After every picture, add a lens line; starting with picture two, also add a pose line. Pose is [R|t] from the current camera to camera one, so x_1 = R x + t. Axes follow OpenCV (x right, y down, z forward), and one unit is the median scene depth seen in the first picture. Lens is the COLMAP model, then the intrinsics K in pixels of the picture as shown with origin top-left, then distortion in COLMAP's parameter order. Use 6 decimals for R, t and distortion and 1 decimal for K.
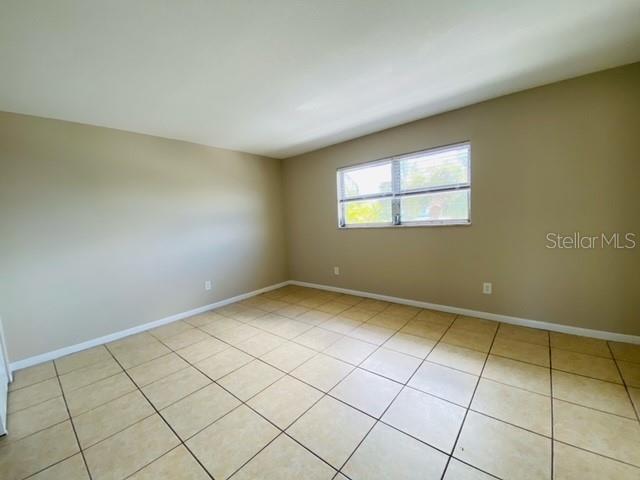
lens RADIAL K [[261.6, 0, 320.0], [0, 261.6, 240.0], [0, 0, 1]] dist [-0.010206, -0.000329]
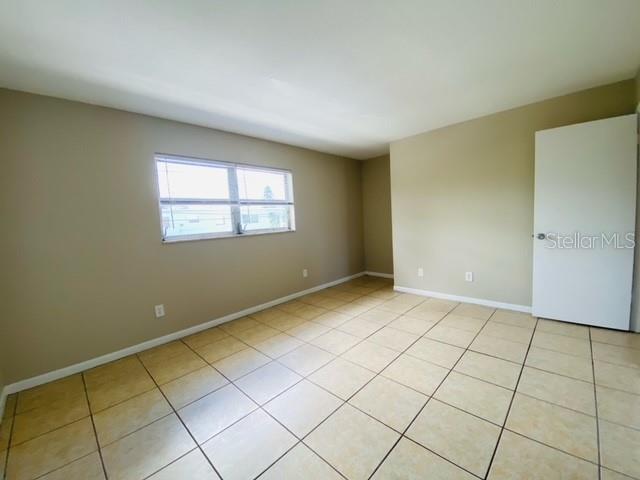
lens RADIAL K [[255.8, 0, 320.0], [0, 255.8, 240.0], [0, 0, 1]] dist [-0.025609, -0.000167]
pose [[0.041282, -0.013068, 0.999062, -0.668263], [0.146648, 0.989165, 0.006879, 0.001407], [-0.988327, 0.146226, 0.042751, 0.711242]]
